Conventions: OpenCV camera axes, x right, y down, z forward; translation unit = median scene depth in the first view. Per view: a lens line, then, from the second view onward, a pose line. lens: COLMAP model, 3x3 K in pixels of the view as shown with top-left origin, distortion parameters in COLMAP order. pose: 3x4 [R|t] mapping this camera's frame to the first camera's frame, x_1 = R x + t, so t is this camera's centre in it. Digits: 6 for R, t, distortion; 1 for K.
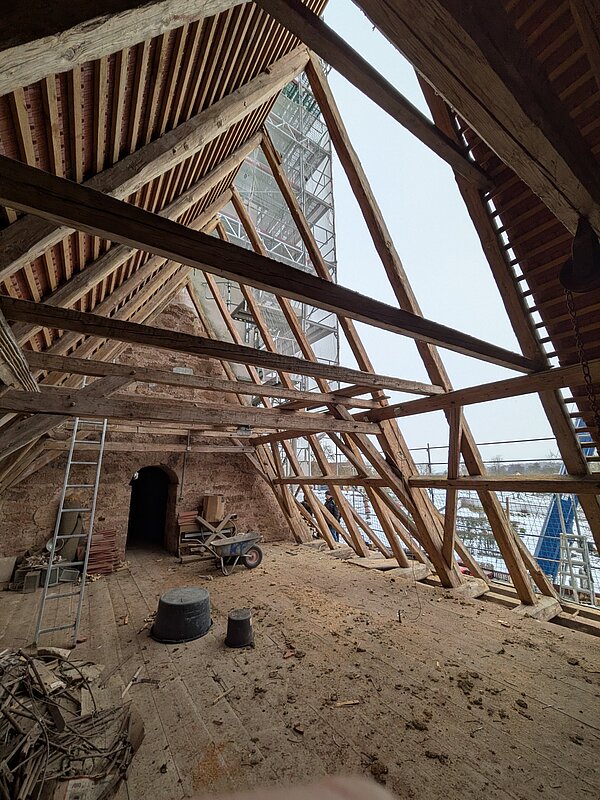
lens RADIAL K [[316.7, 0, 297.0], [0, 316.7, 402.8], [0, 0, 1]] dist [0.002709, 0.000250]
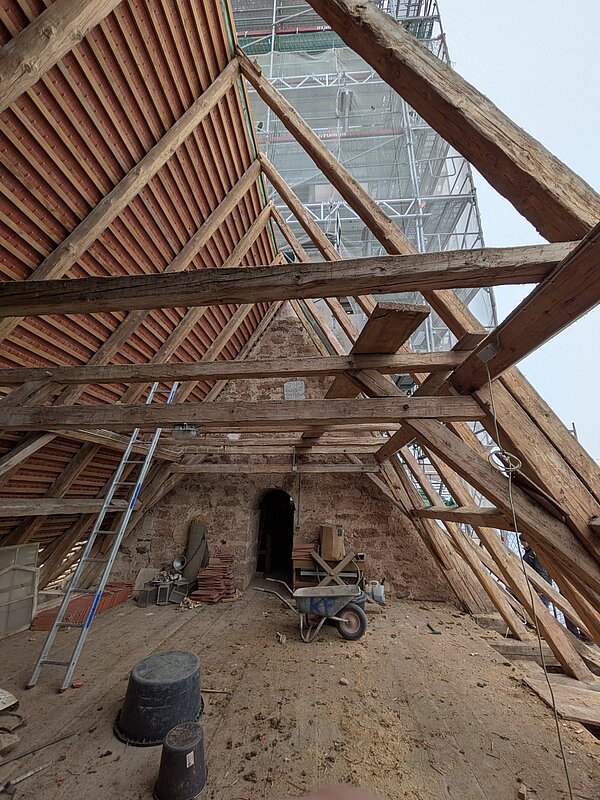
lens RADIAL K [[316.7, 0, 297.0], [0, 316.7, 402.8], [0, 0, 1]] dist [0.002709, 0.000250]
pose [[0.784631, -0.158780, -0.599286, 0.249519], [0.111327, 0.987020, -0.115752, 0.076875], [0.609886, 0.024106, 0.792122, 0.354186]]
